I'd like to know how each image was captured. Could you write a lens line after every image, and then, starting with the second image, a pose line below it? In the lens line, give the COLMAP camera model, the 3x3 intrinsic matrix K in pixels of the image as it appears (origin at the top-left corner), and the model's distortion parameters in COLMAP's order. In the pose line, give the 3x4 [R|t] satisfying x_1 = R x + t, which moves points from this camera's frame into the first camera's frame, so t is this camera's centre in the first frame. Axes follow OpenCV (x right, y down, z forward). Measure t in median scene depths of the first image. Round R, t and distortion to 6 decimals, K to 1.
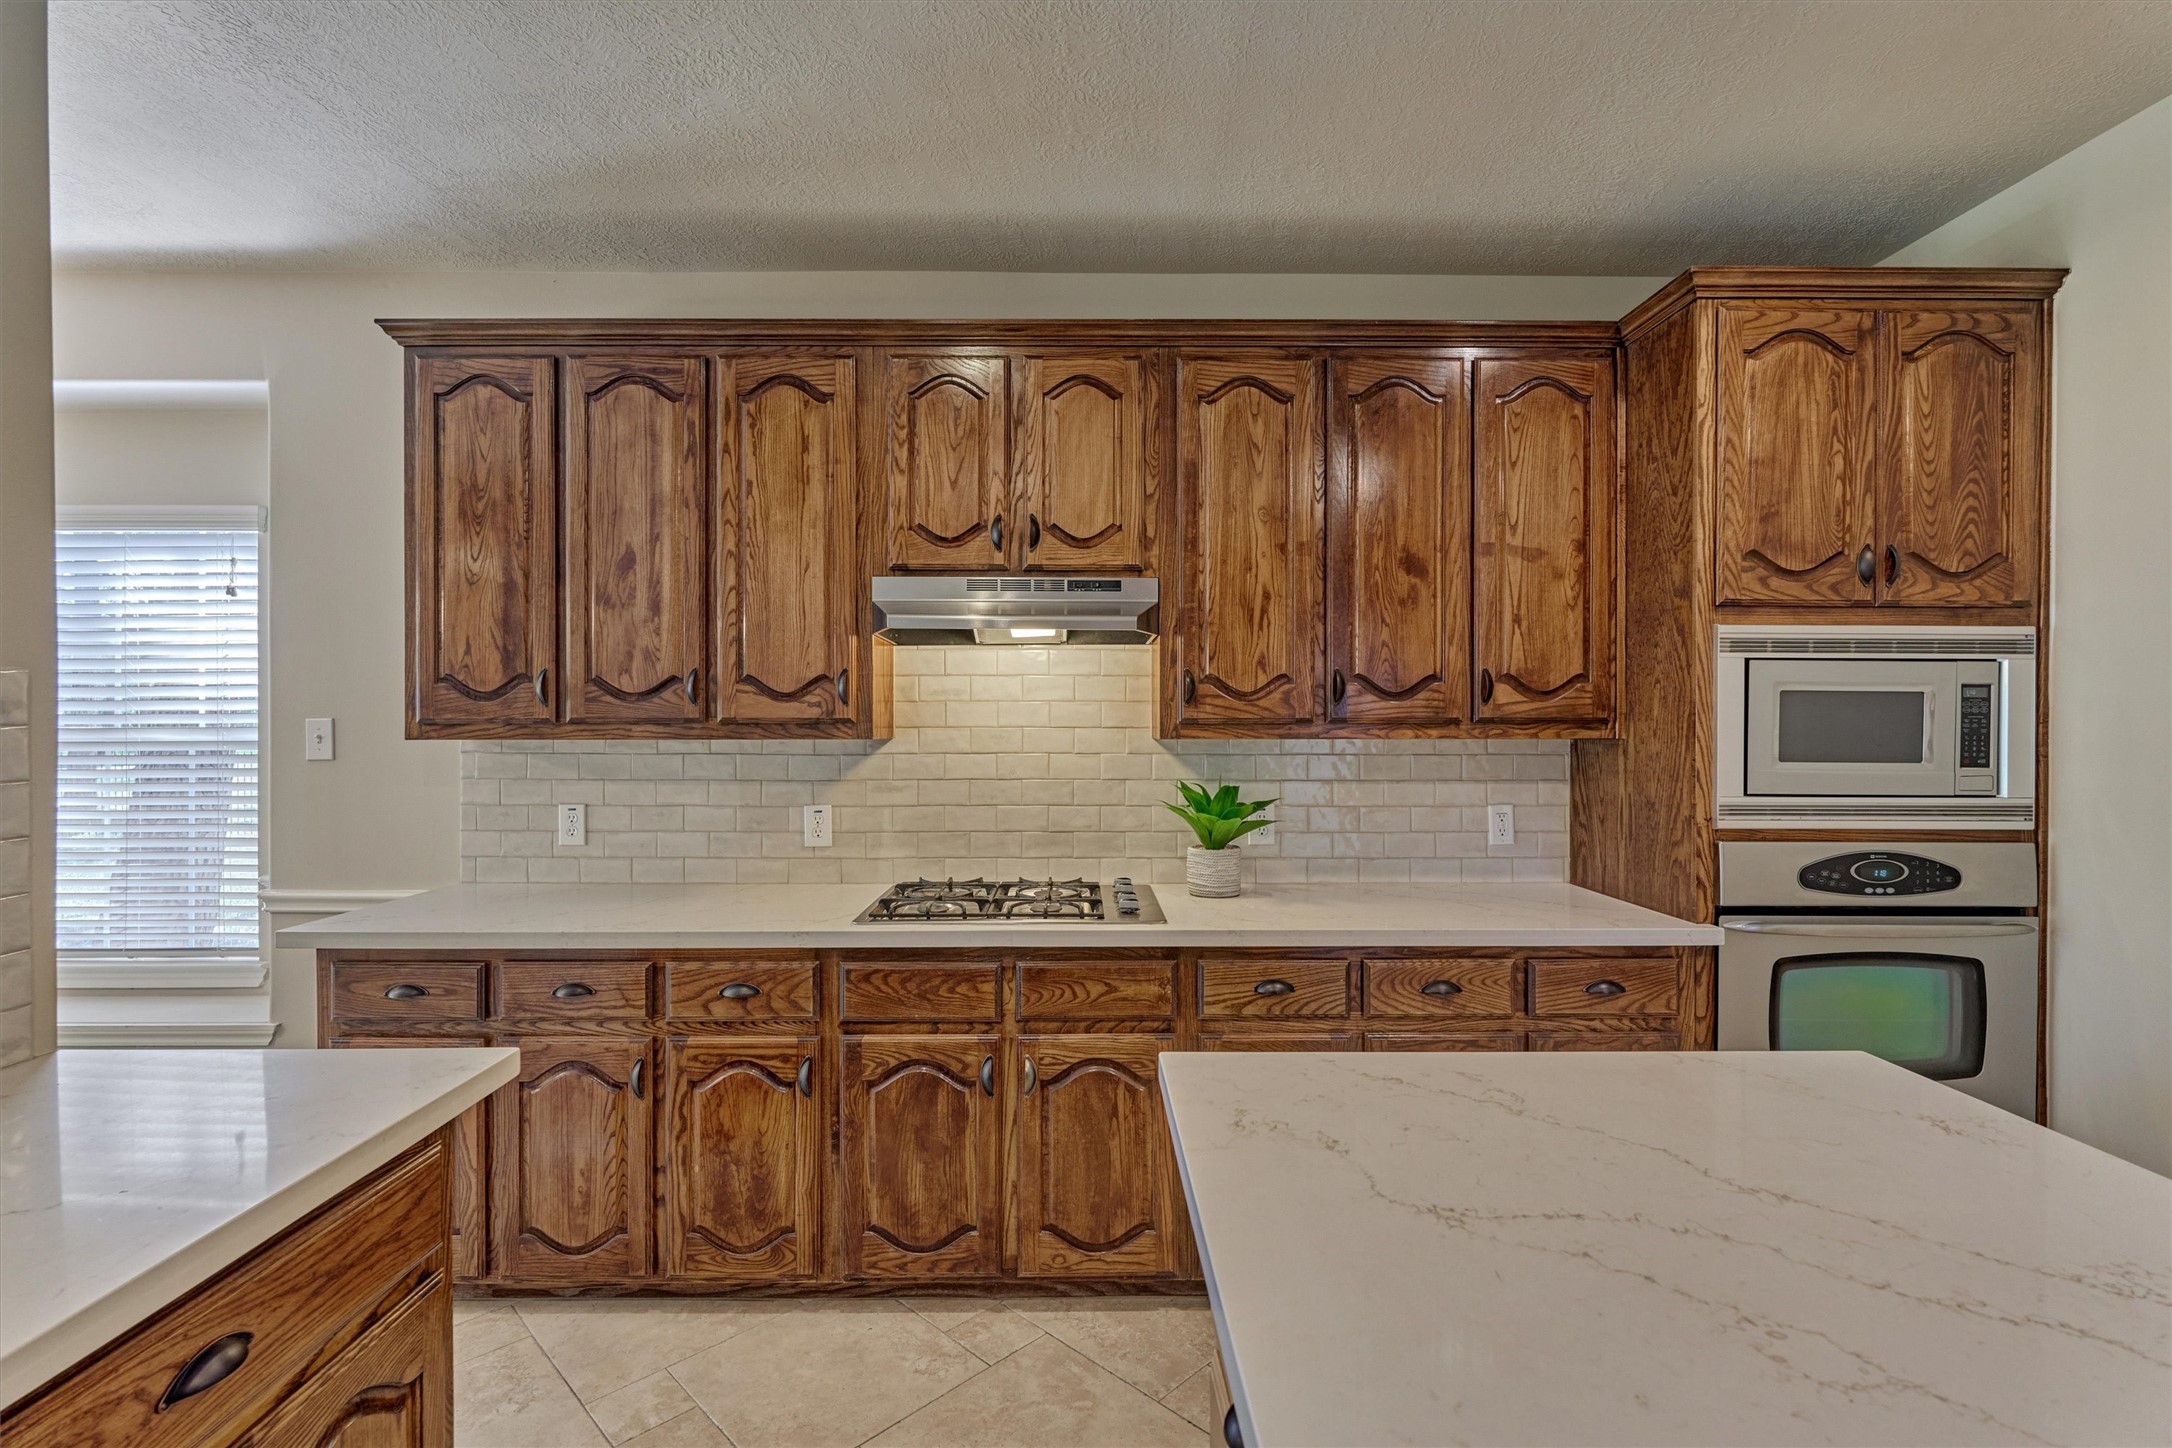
lens RADIAL K [[997.0, 0, 1086.0], [0, 997.0, 724.0], [0, 0, 1]] dist [-0.000745, -0.000192]
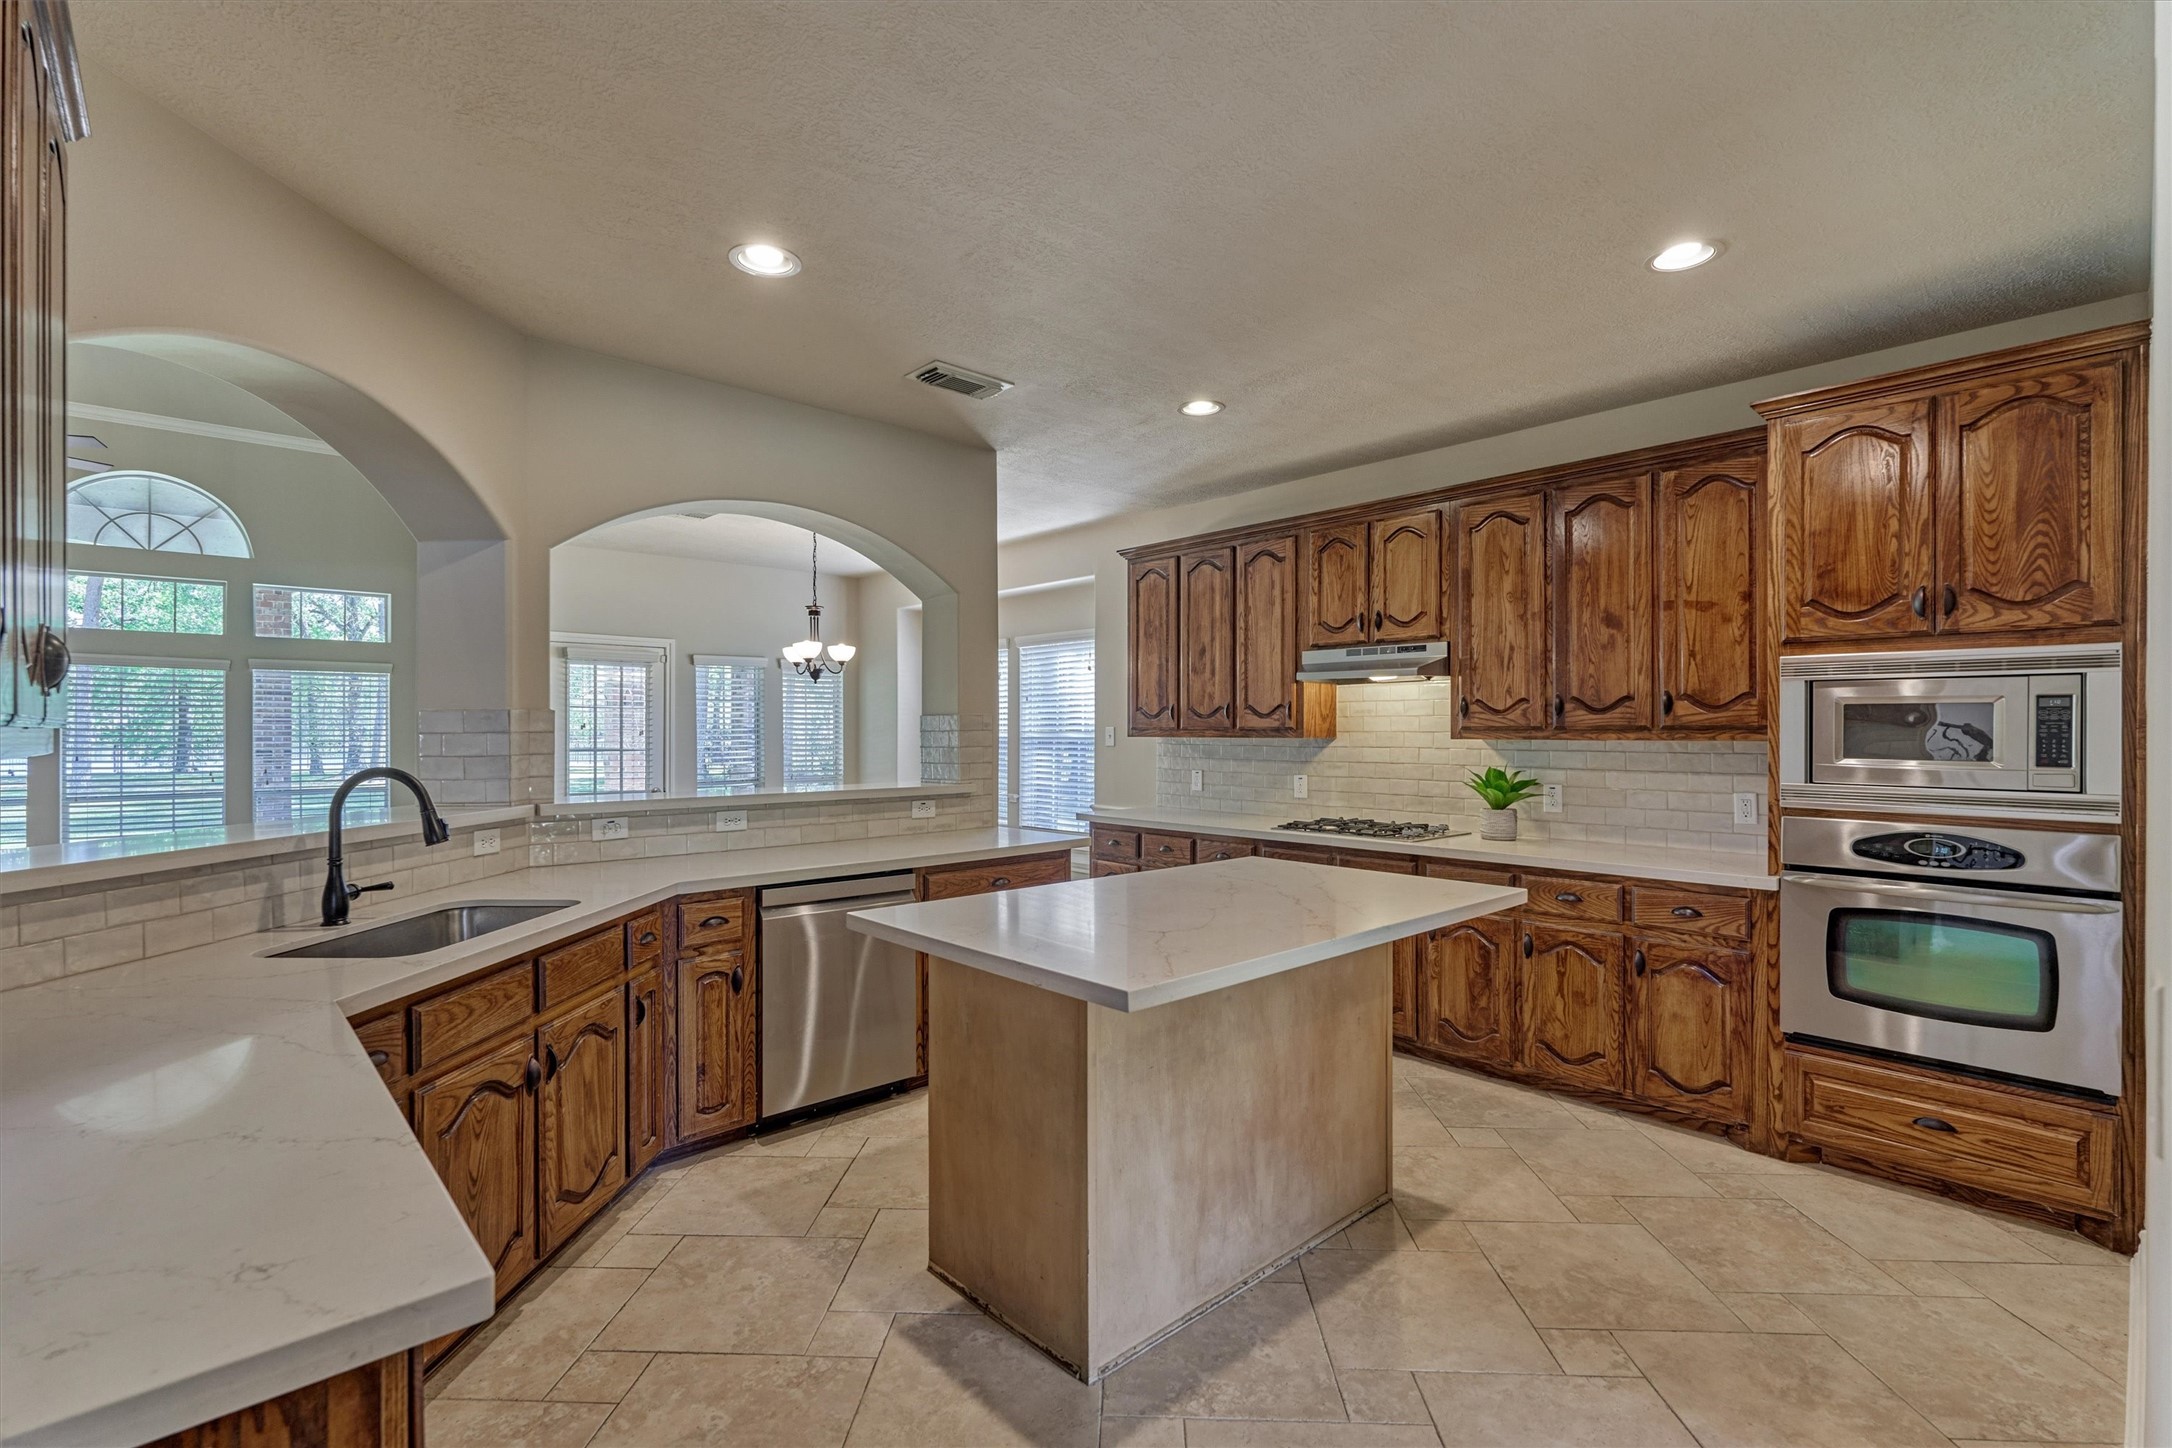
lens RADIAL K [[958.8, 0, 1096.3], [0, 958.8, 730.7], [0, 0, 1]] dist [-0.000960, -0.000056]
pose [[0.678035, 0.000556, -0.735030, 0.851875], [-0.002451, 0.999996, -0.001504, 0.005288], [0.735026, 0.002821, 0.678033, -0.509769]]
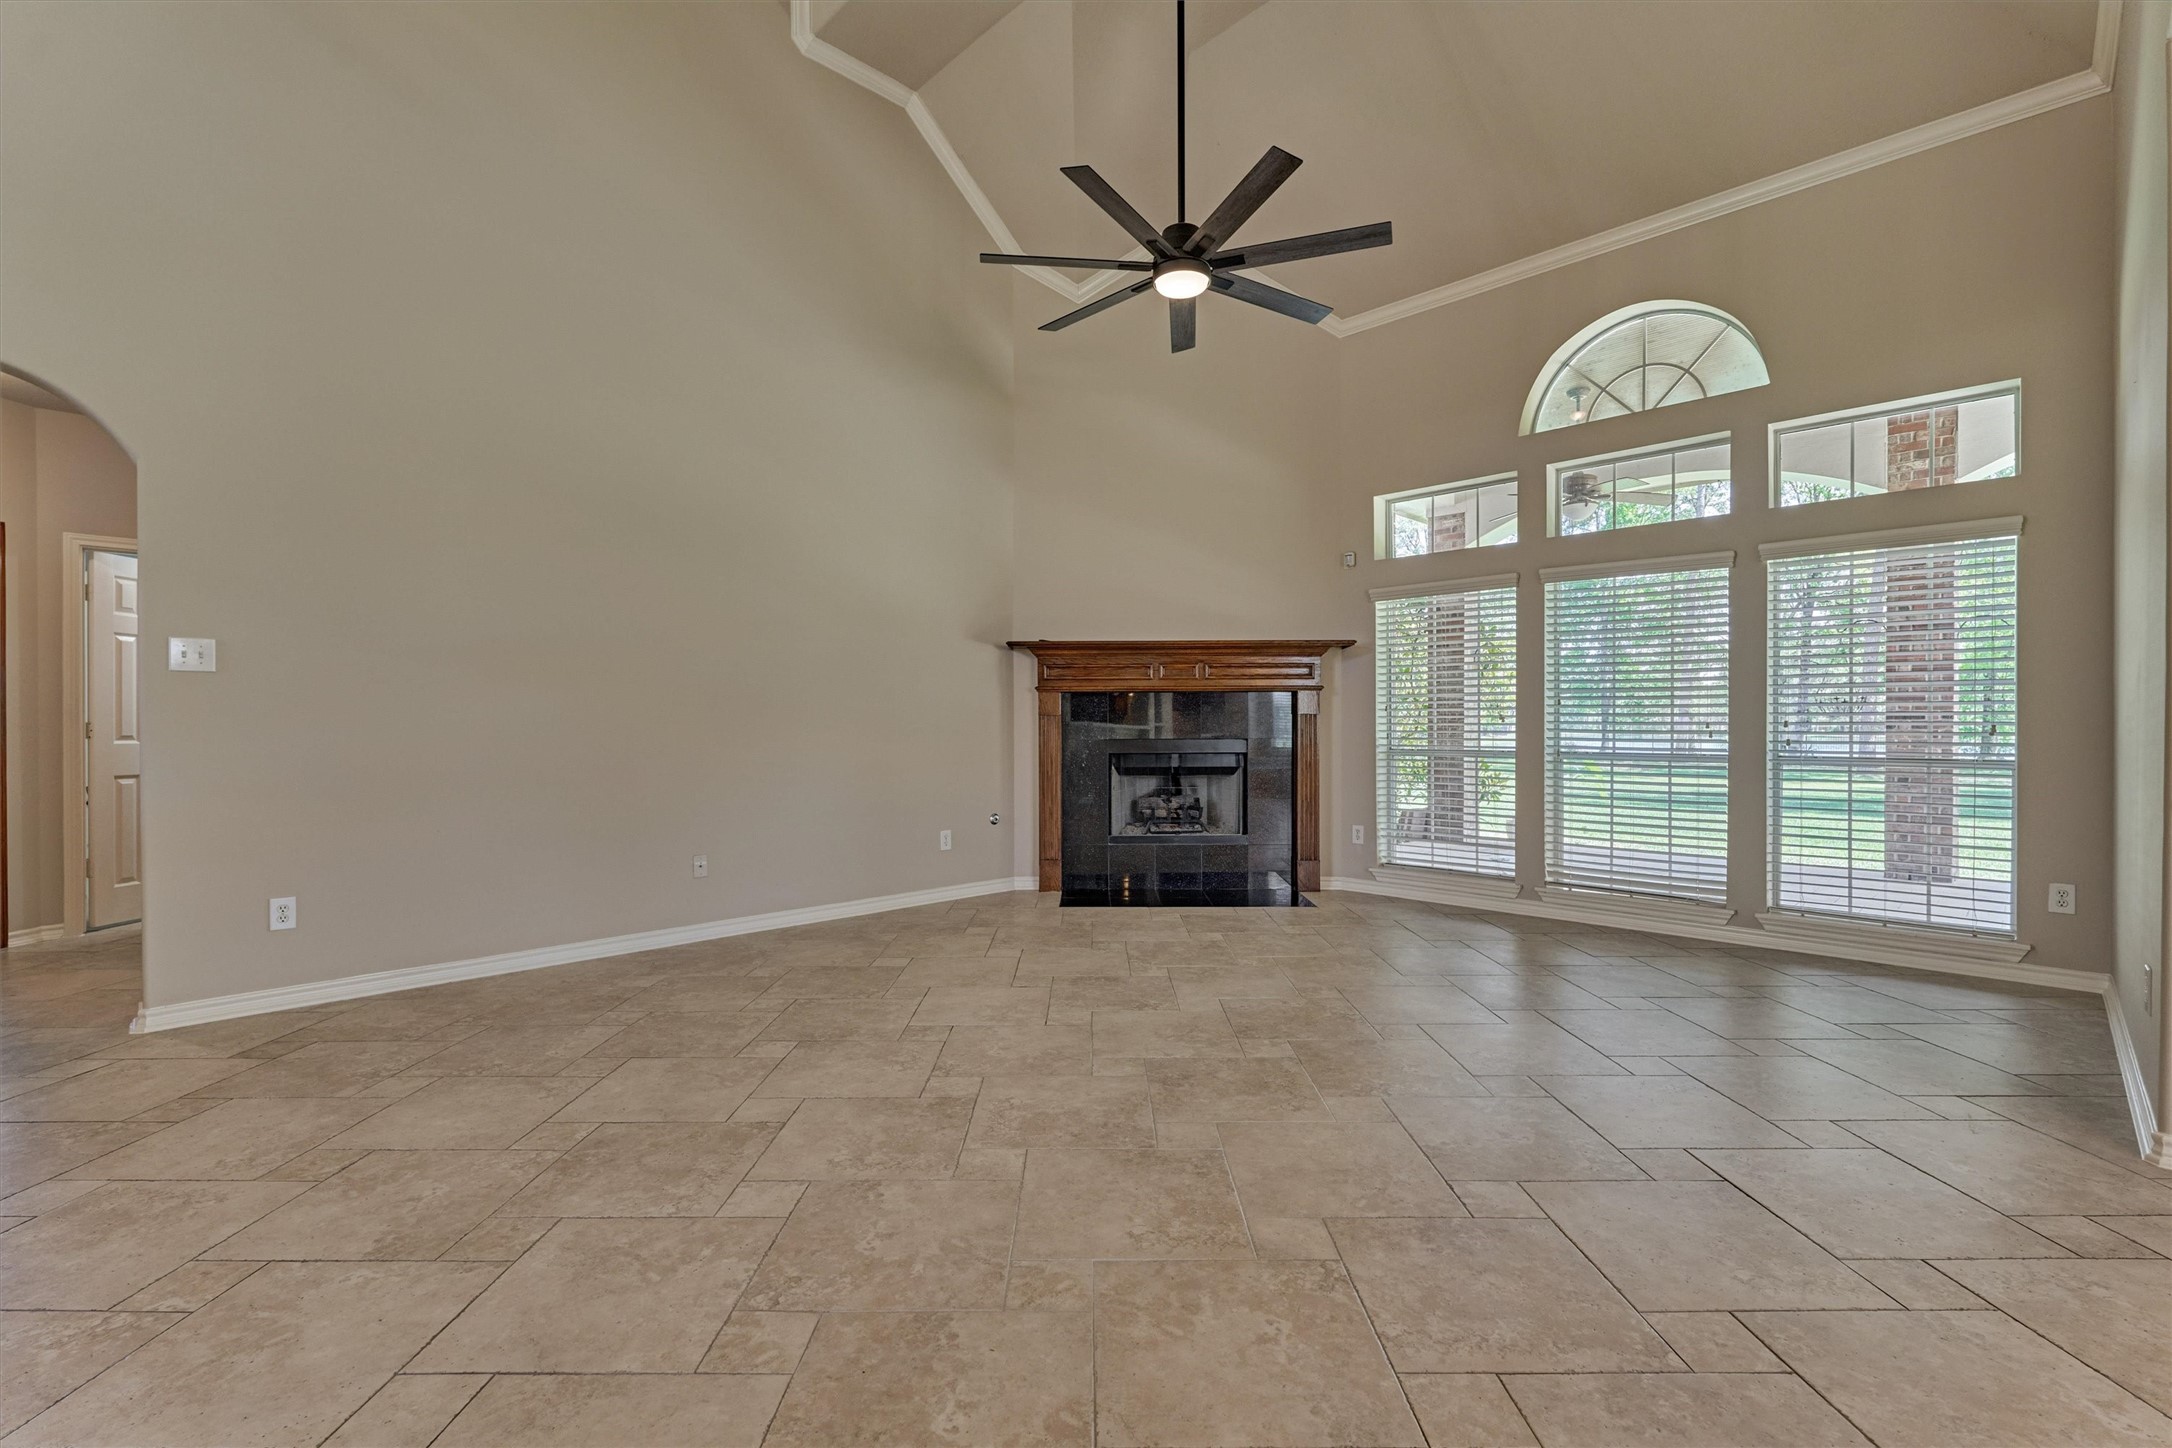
lens RADIAL K [[947.6, 0, 1087.5], [0, 947.6, 730.8], [0, 0, 1]] dist [-0.001096, -0.000289]
pose [[-0.708662, 0.009900, -0.705479, -0.766839], [0.001325, 0.999918, 0.012701, 0.114691], [0.705547, 0.008066, -0.708617, -0.074235]]
